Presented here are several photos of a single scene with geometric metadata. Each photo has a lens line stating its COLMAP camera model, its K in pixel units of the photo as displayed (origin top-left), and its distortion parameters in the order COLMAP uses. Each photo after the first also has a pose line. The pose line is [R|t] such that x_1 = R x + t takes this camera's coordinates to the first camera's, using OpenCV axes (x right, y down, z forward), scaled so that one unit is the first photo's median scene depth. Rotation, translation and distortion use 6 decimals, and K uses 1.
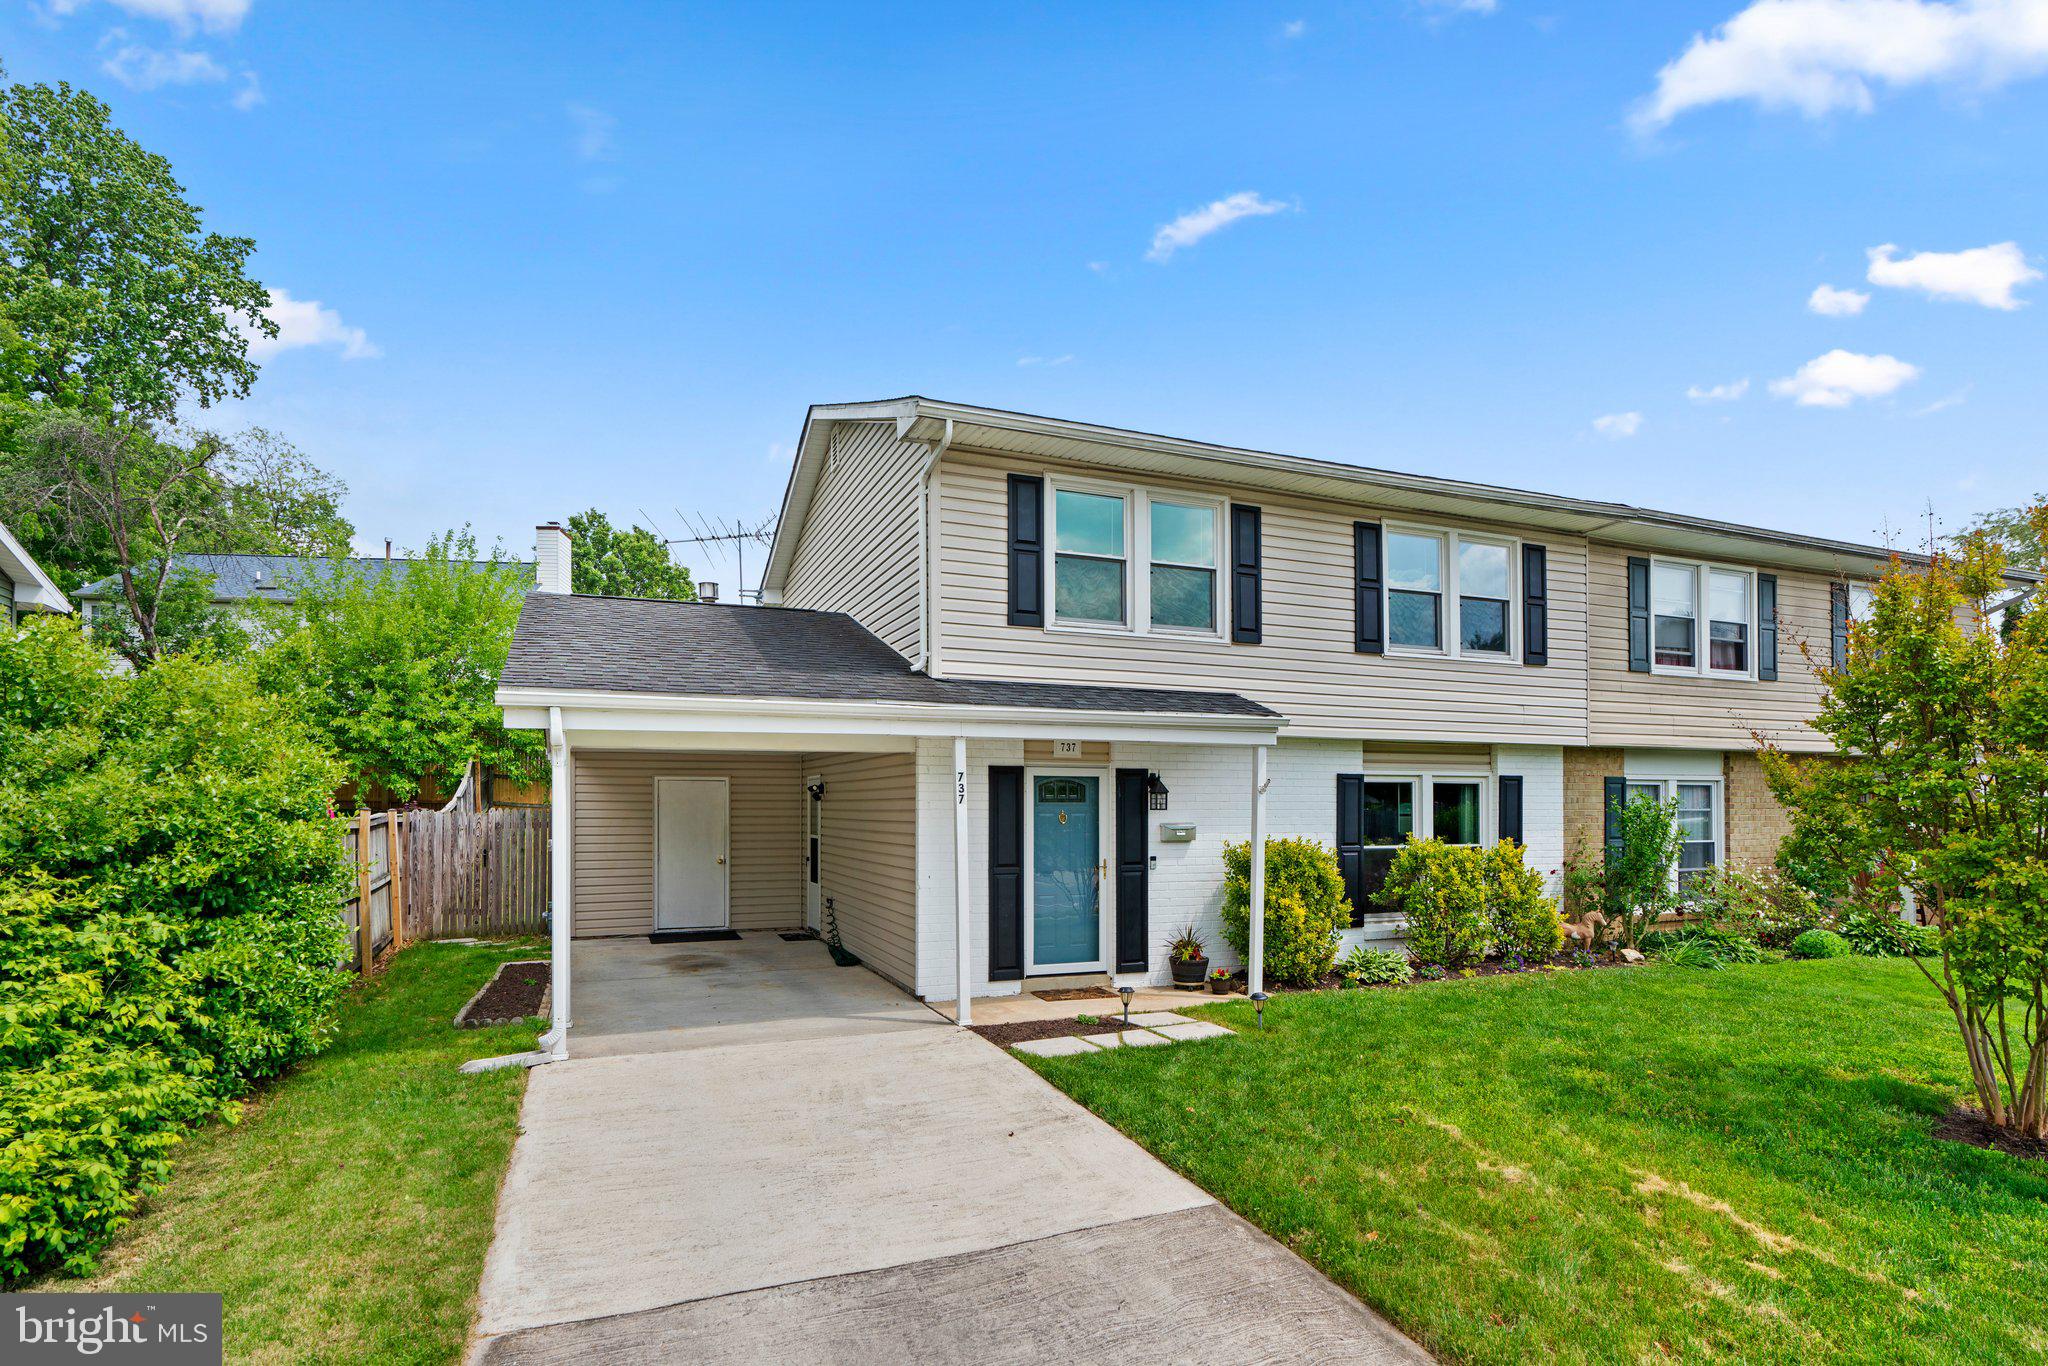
lens RADIAL K [[911.3, 0, 949.5], [0, 911.3, 768.9], [0, 0, 1]] dist [-0.007861, -0.000195]
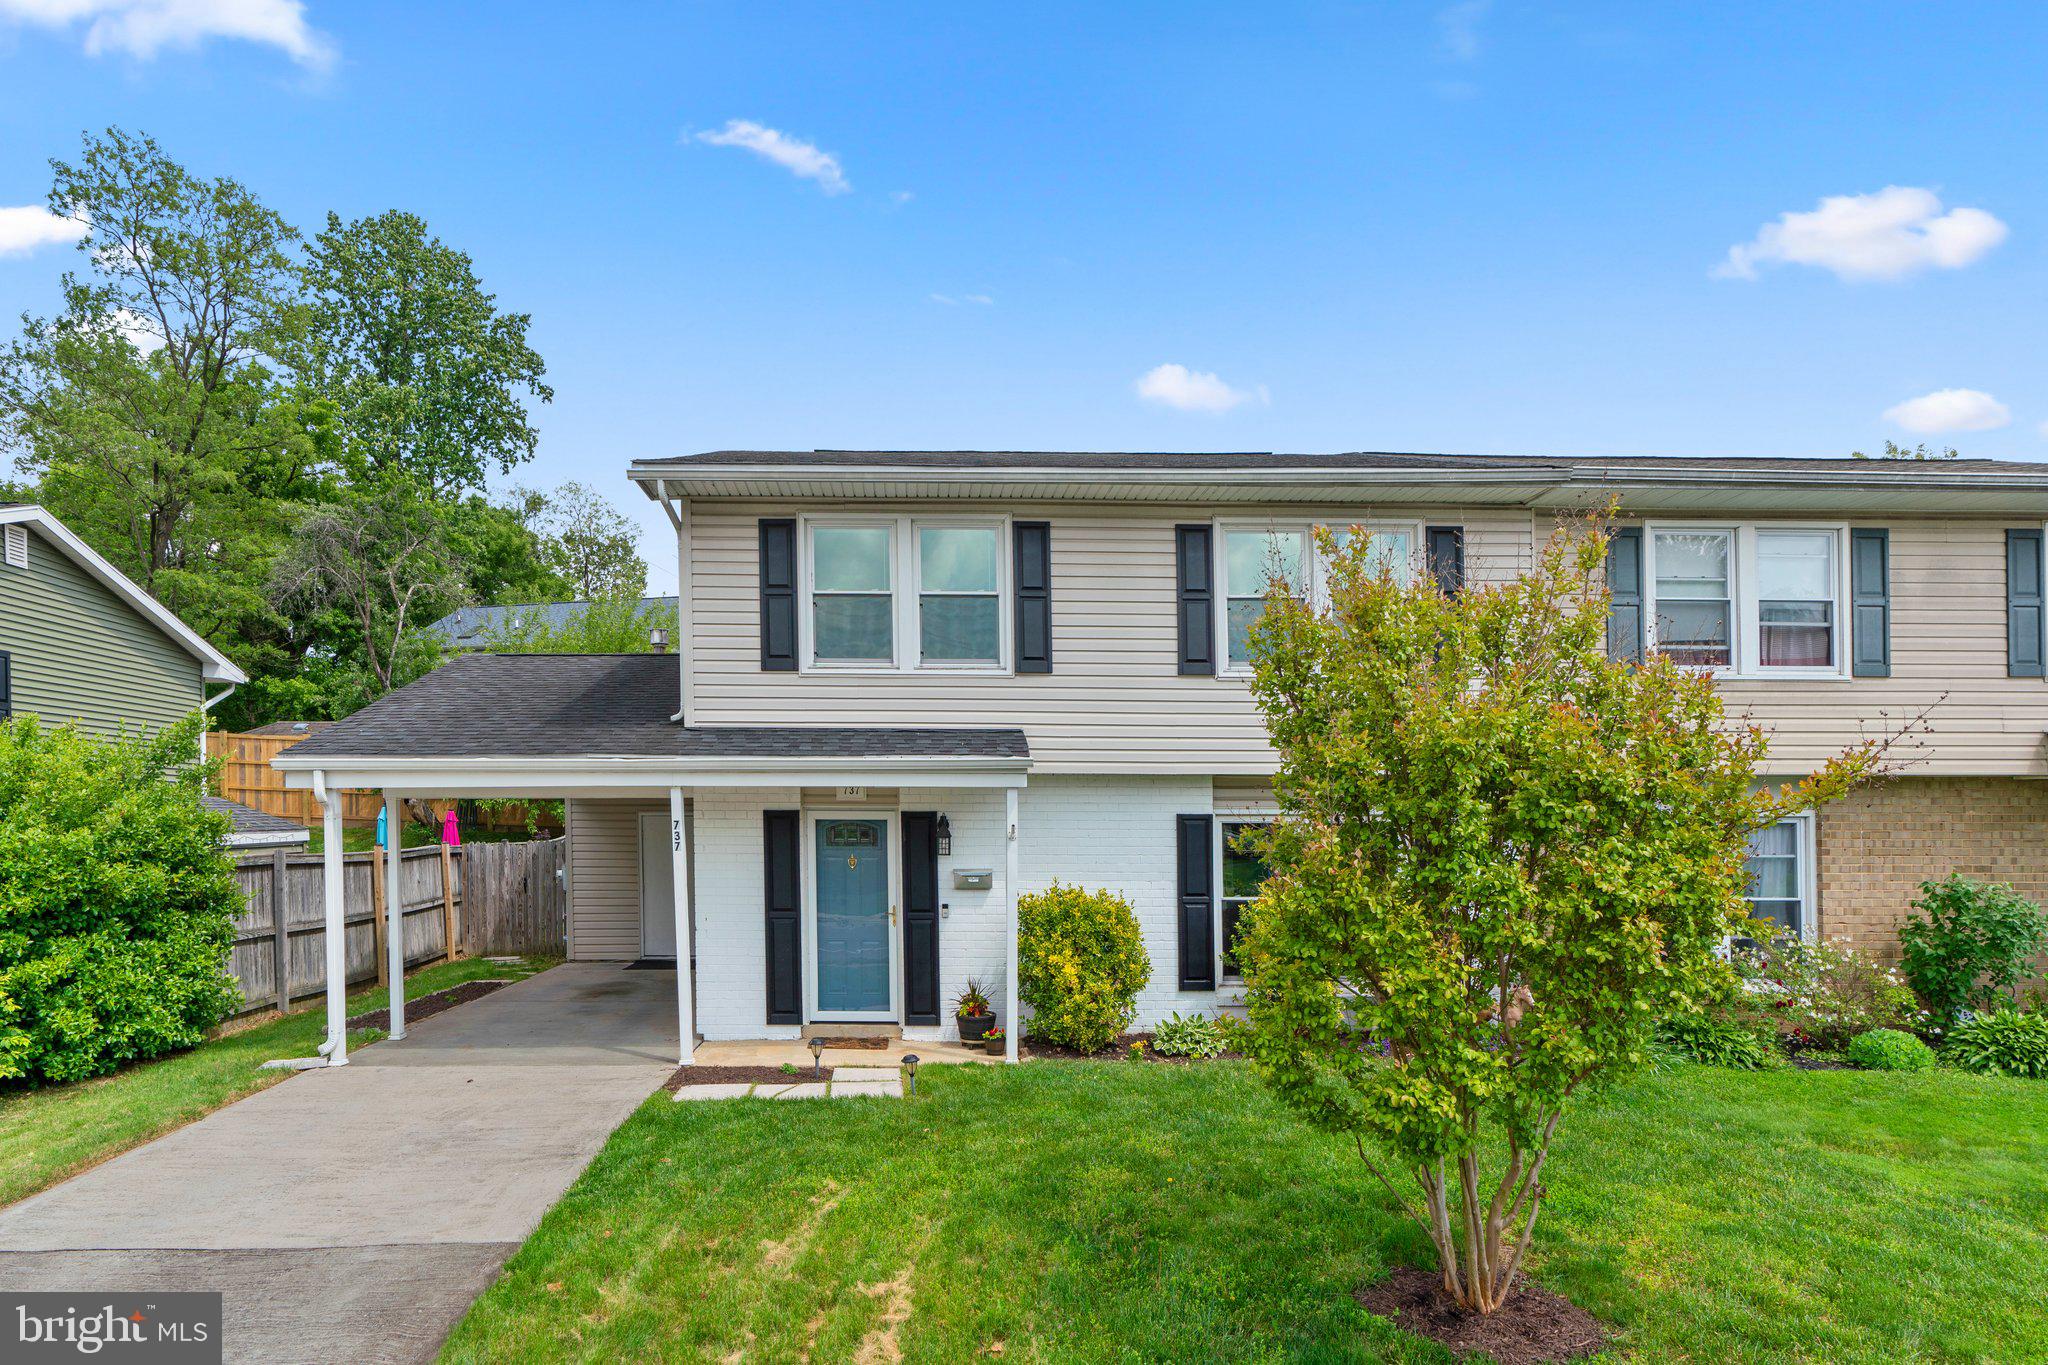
lens RADIAL K [[1014.2, 0, 1019.6], [0, 1014.2, 793.6], [0, 0, 1]] dist [-0.008088, 0.000103]
pose [[0.945903, -0.008419, -0.324340, 0.639948], [0.013846, 0.999800, 0.014429, -0.032379], [0.324154, -0.018139, 0.945830, 0.033522]]
